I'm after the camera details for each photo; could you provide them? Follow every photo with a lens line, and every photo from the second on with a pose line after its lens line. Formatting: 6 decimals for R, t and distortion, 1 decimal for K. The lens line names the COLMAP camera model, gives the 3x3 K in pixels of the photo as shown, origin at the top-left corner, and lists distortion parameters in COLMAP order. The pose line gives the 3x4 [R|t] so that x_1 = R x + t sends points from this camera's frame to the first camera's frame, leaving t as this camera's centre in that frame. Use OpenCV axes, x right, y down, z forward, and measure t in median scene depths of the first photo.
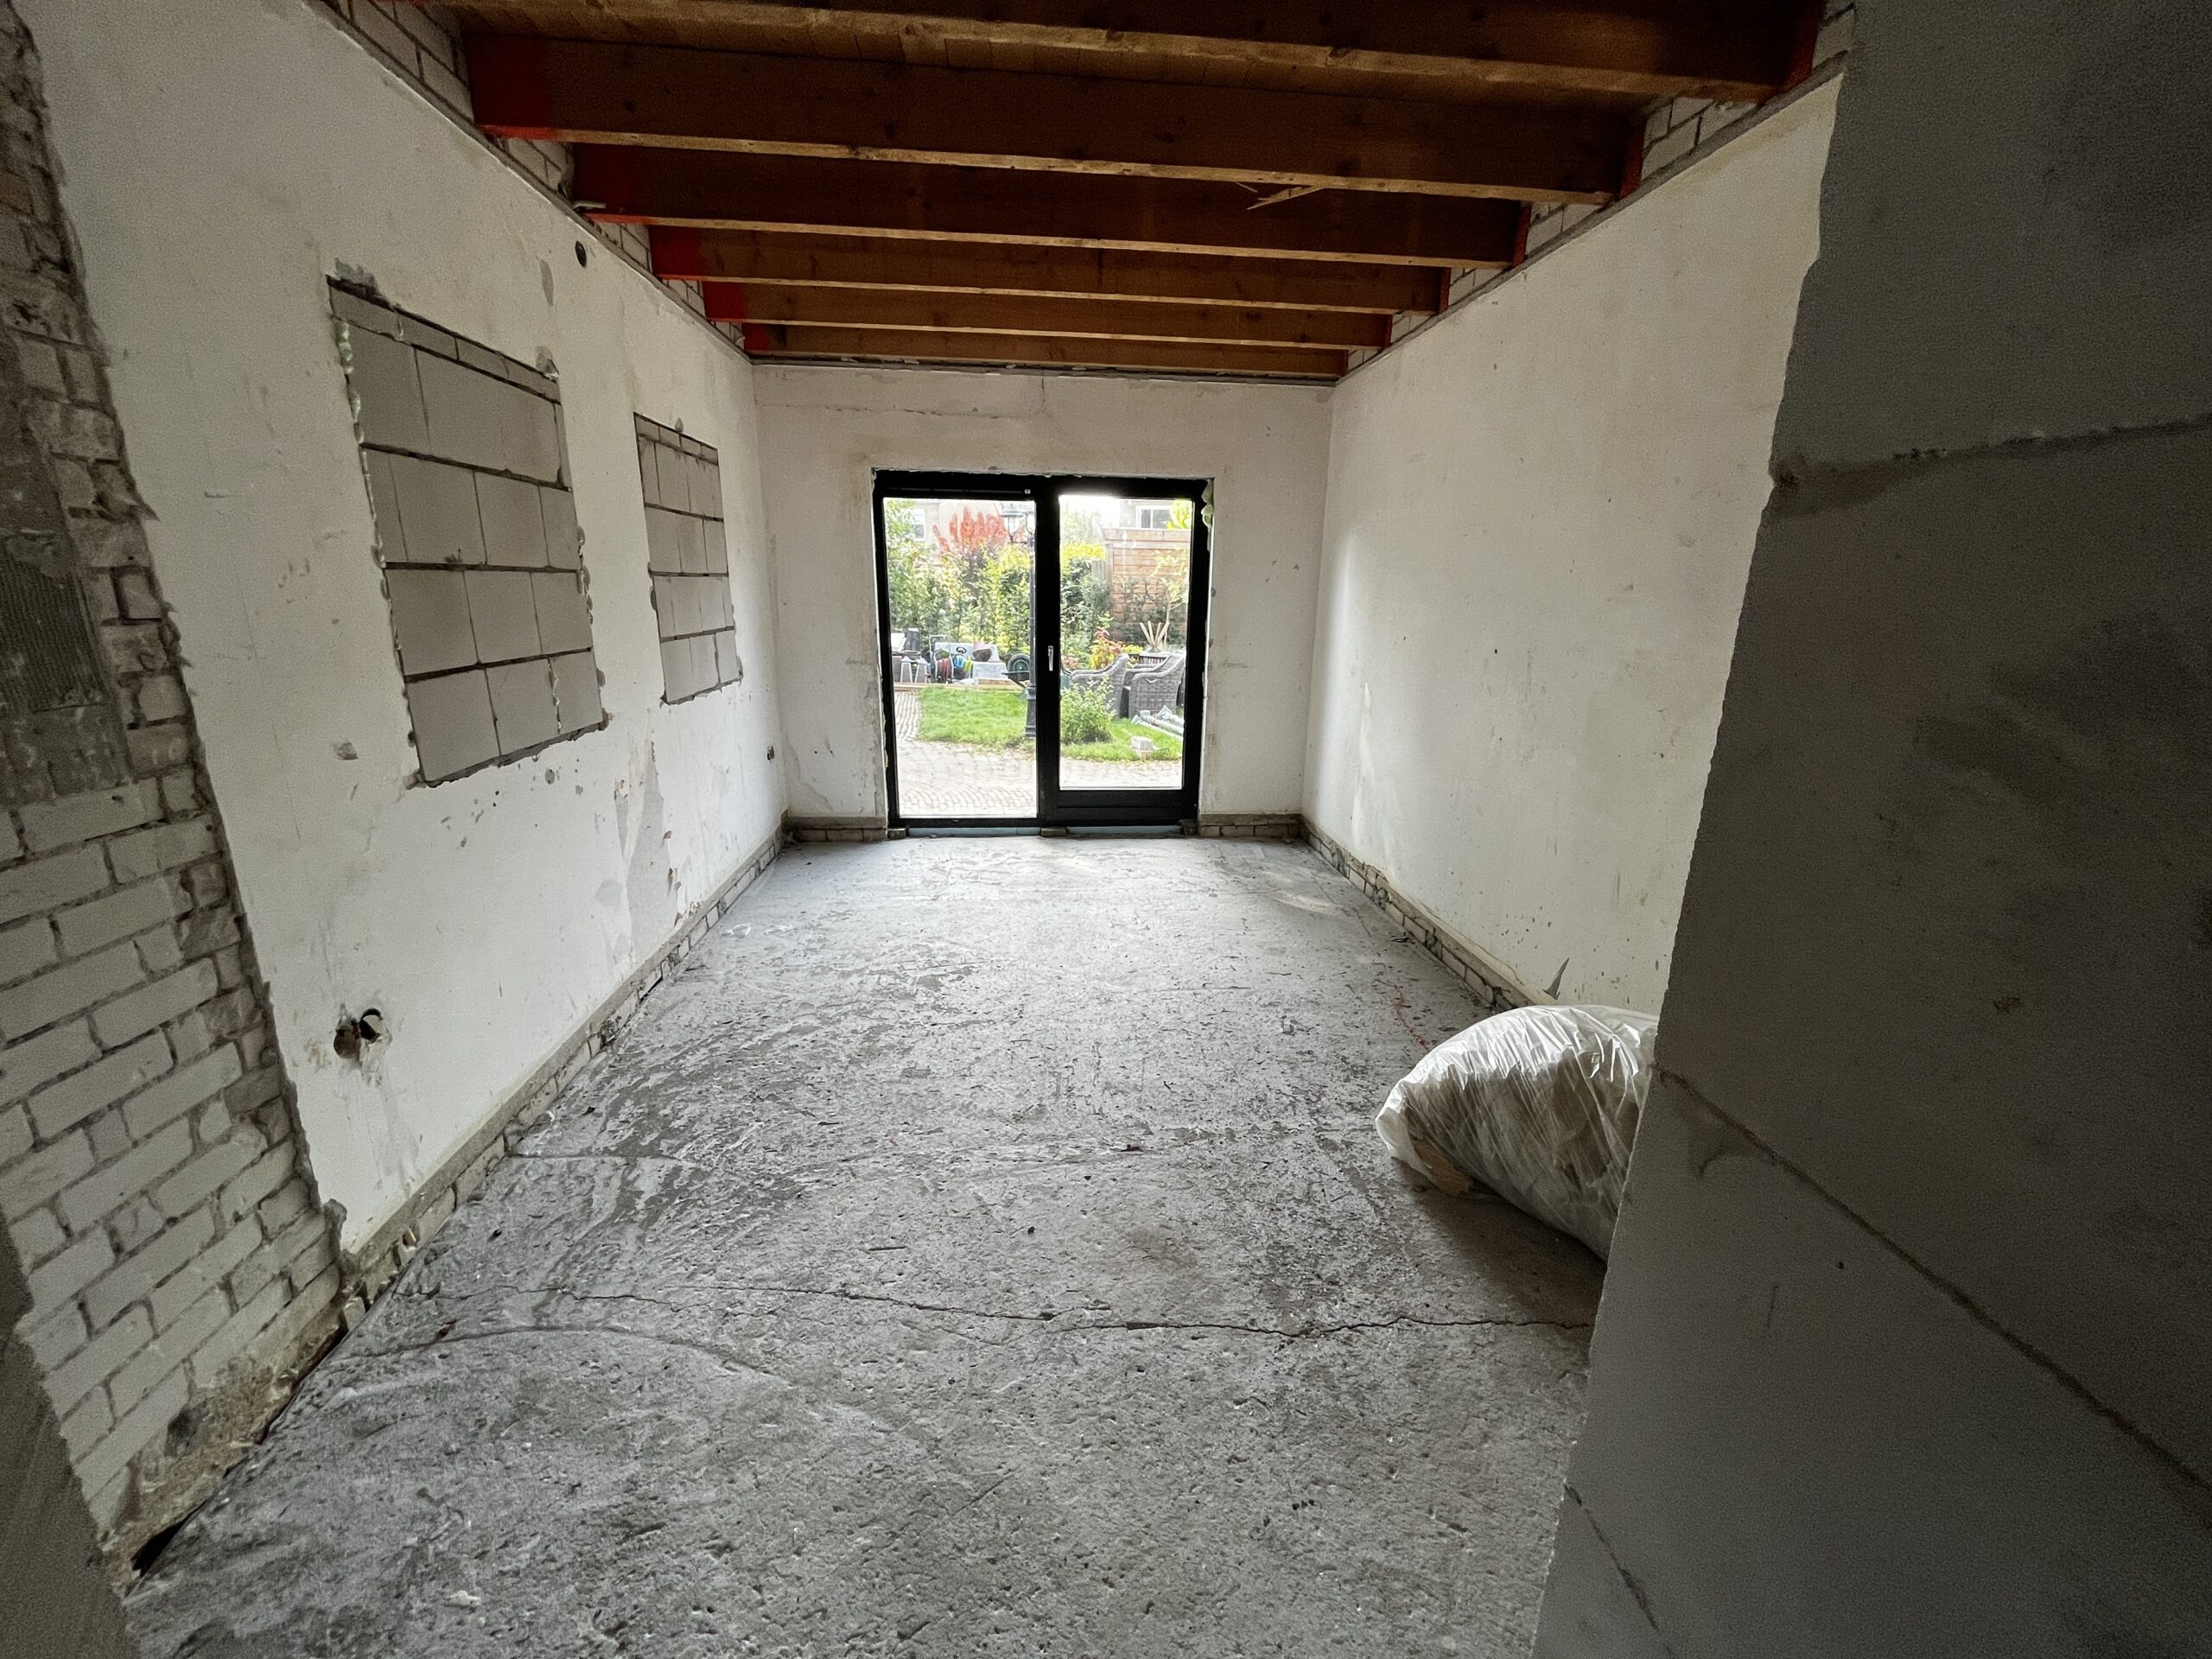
lens RADIAL K [[886.1, 0, 1108.6], [0, 886.1, 836.1], [0, 0, 1]] dist [-0.002145, 0.000005]
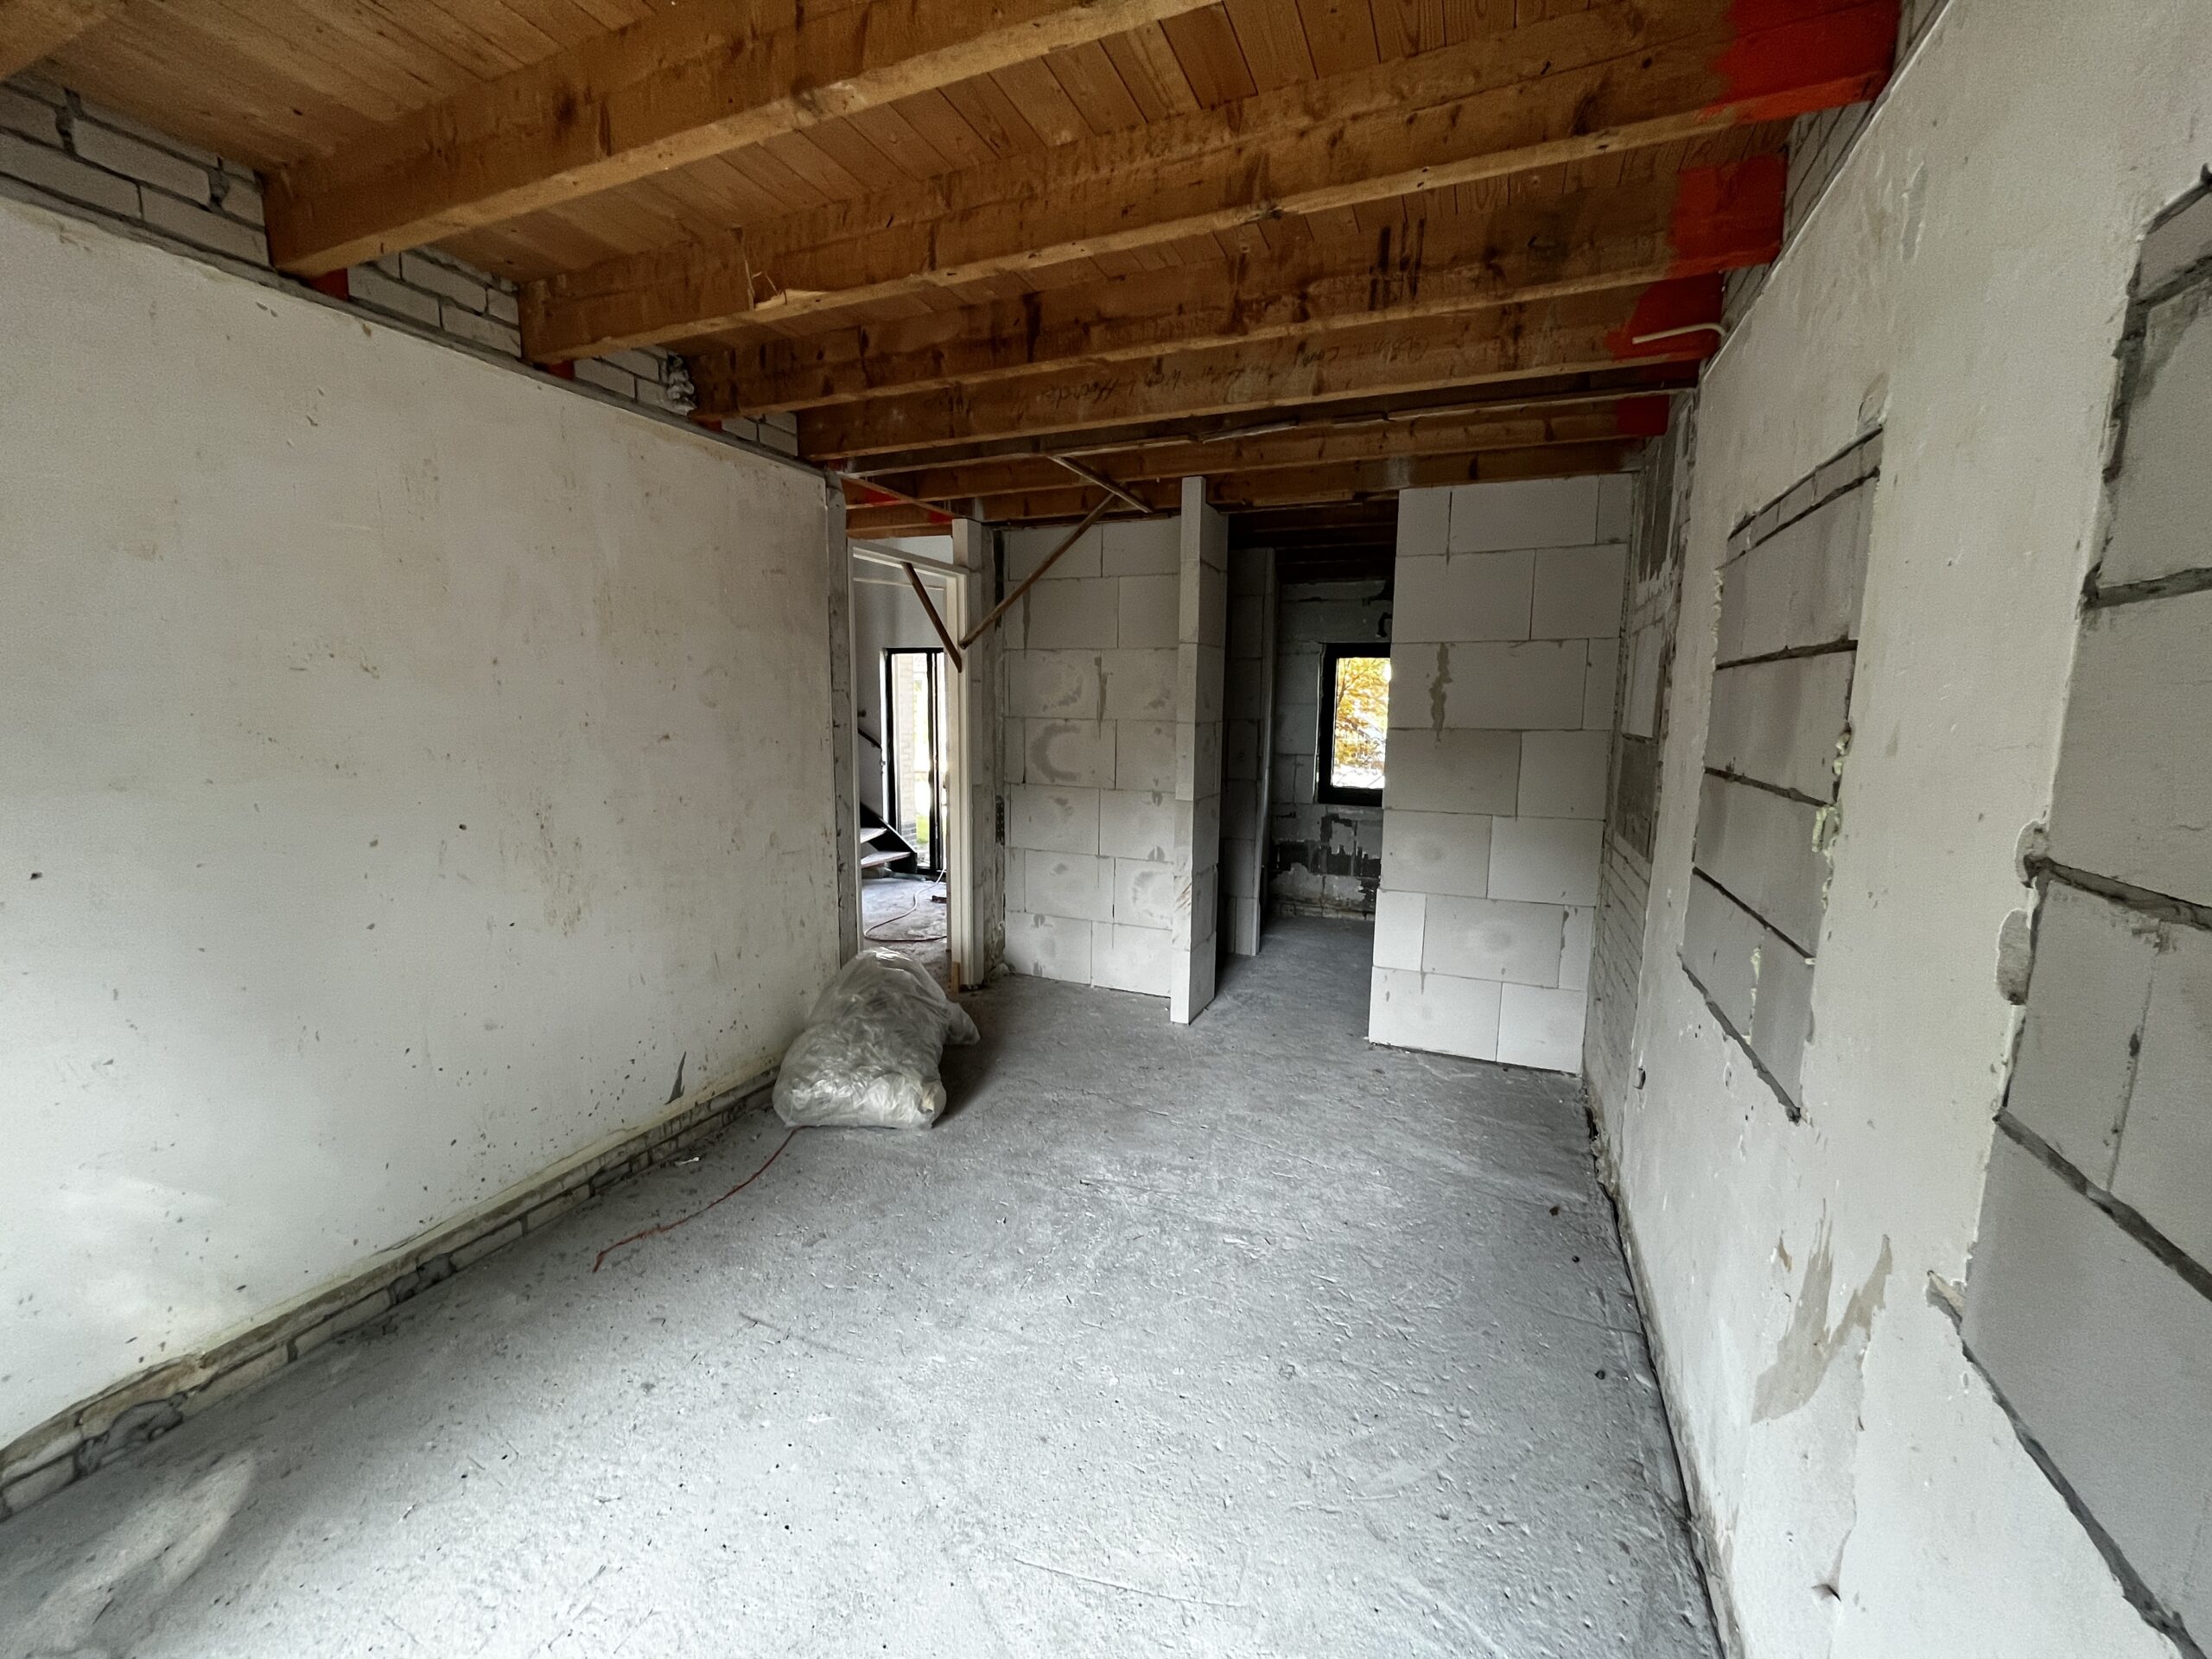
lens RADIAL K [[886.1, 0, 1109.4], [0, 886.1, 827.4], [0, 0, 1]] dist [-0.002145, 0.000005]
pose [[-0.869783, -0.097049, 0.483796, -0.404746], [0.103577, 0.922714, 0.371310, -0.422537], [-0.482441, 0.373070, -0.792509, 1.303803]]
